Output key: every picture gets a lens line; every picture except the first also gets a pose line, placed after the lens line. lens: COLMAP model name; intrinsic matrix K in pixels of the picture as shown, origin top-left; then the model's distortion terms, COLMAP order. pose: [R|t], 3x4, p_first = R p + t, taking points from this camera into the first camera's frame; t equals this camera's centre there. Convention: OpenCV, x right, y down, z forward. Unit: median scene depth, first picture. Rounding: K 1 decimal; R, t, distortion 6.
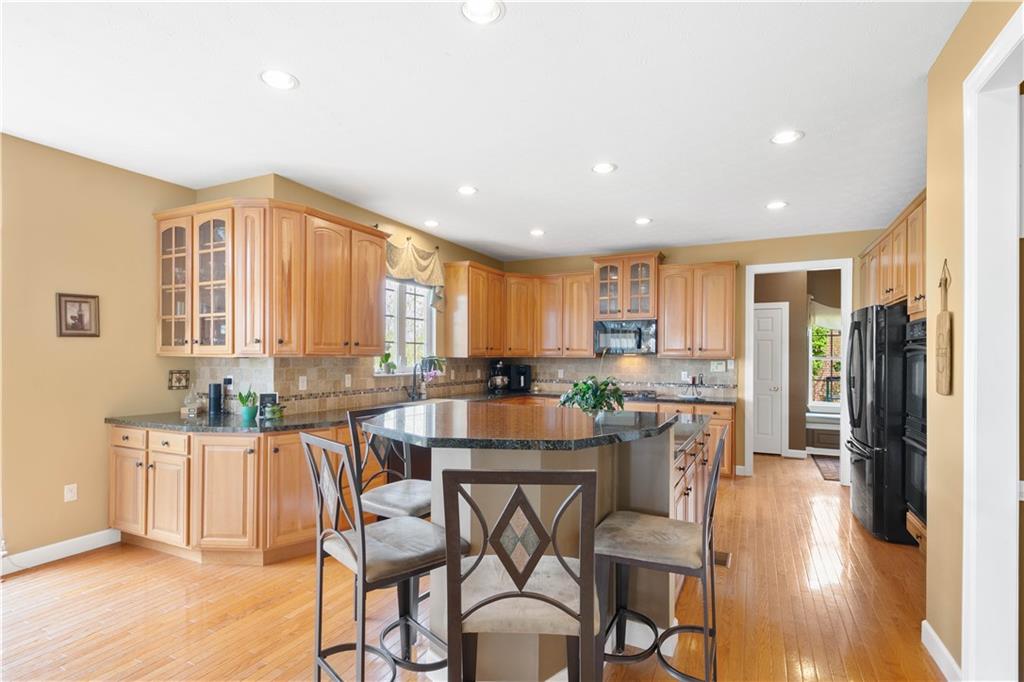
lens RADIAL K [[505.6, 0, 511.4], [0, 505.6, 348.6], [0, 0, 1]] dist [0.015884, -0.000293]
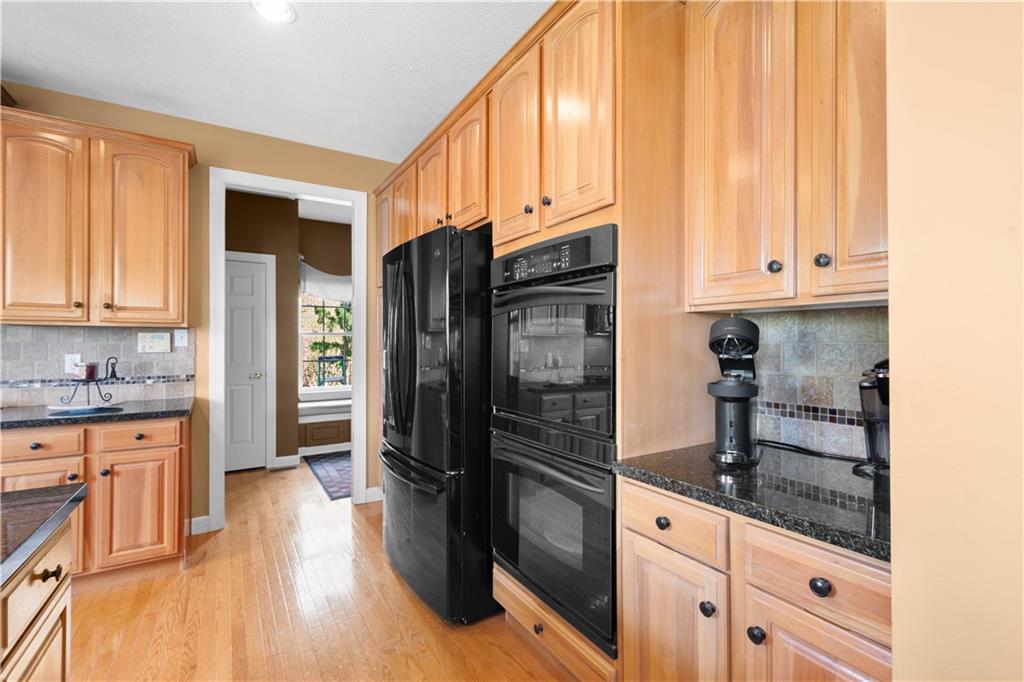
lens RADIAL K [[452.7, 0, 512.6], [0, 452.7, 345.1], [0, 0, 1]] dist [0.004900, 0.000041]
pose [[0.528514, -0.011994, 0.848840, 0.204560], [-0.008772, 0.999770, 0.019589, 0.025683], [-0.848879, -0.017799, 0.528287, 0.434326]]
